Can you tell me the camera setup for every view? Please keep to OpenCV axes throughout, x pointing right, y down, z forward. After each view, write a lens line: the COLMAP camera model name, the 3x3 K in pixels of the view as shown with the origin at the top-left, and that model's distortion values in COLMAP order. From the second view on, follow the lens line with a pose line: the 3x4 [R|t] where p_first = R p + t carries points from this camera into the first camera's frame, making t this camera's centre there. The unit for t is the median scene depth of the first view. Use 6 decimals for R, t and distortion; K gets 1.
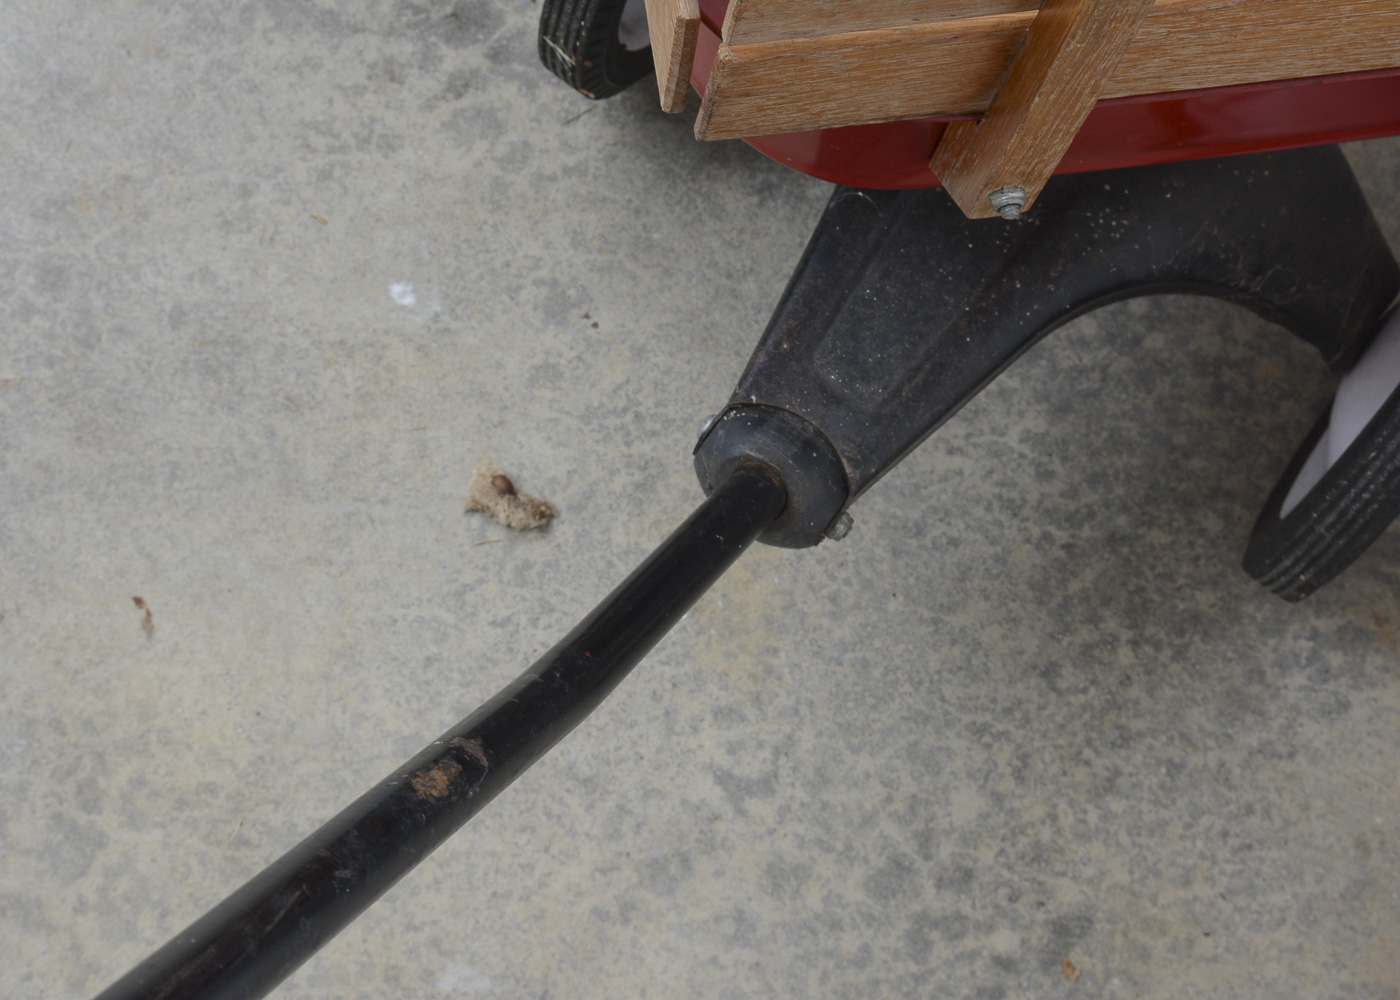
lens RADIAL K [[2848.3, 0, 700.0], [0, 2848.3, 500.0], [0, 0, 1]] dist [0.011088, 0.204869]
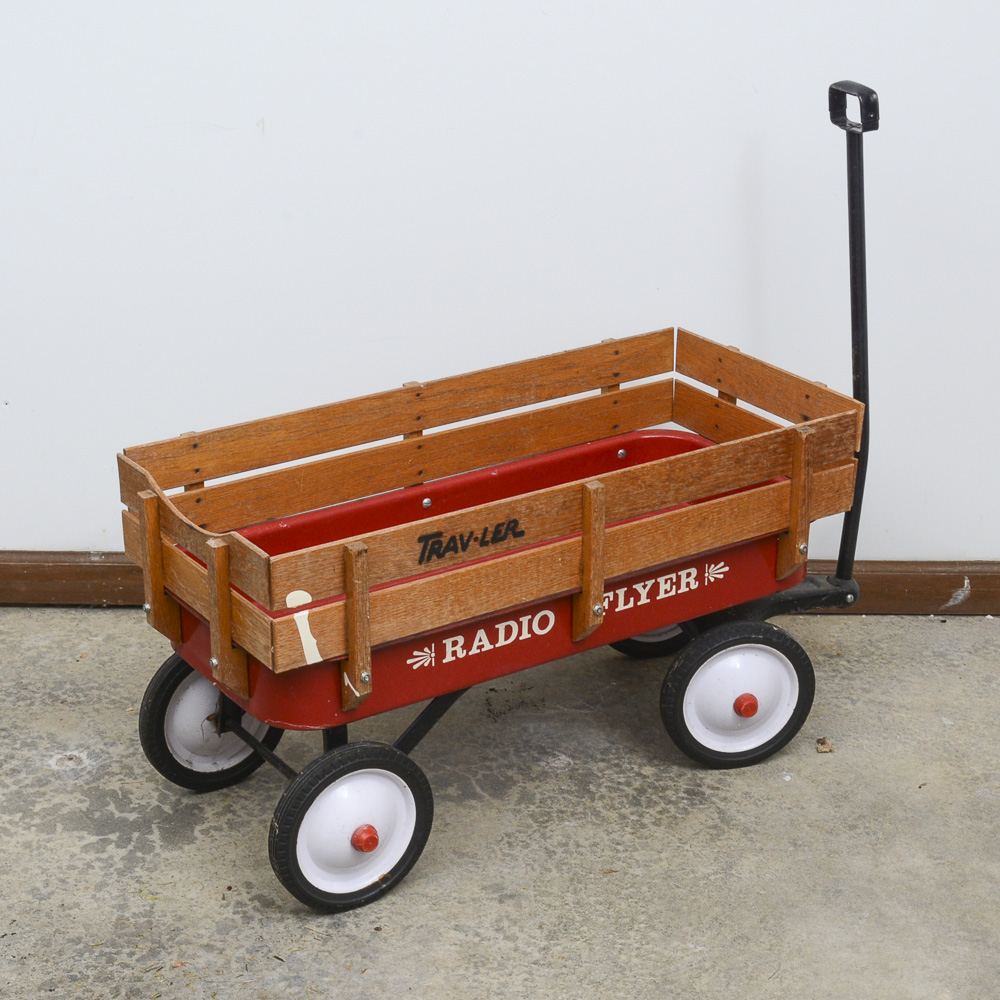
lens RADIAL K [[2260.7, 0, 485.3], [0, 2260.7, 497.7], [0, 0, 1]] dist [-0.040682, -0.096878]
pose [[-0.457600, -0.426116, 0.780402, -1.807532], [0.831292, 0.106427, 0.545551, -1.783961], [-0.315524, 0.898386, 0.305526, 0.081881]]
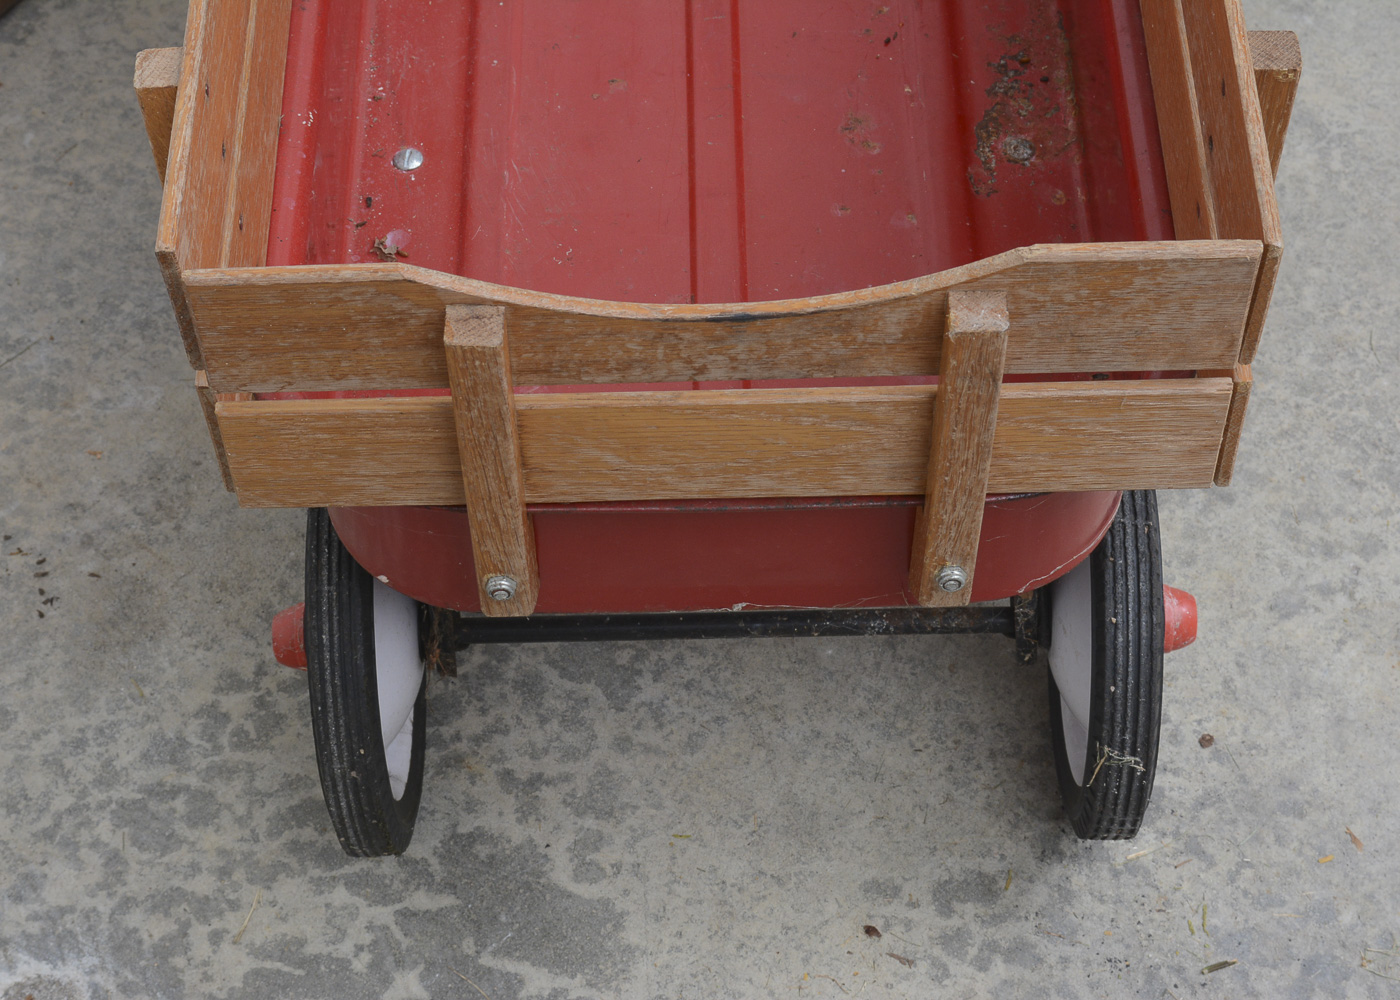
lens RADIAL K [[2747.6, 0, 700.0], [0, 2747.6, 500.0], [0, 0, 1]] dist [-0.003140, 0.059758]
pose [[-0.992239, -0.123874, -0.010858, 0.066575], [0.062660, -0.573507, 0.816801, -1.518577], [-0.107407, 0.809781, 0.576818, 0.448297]]
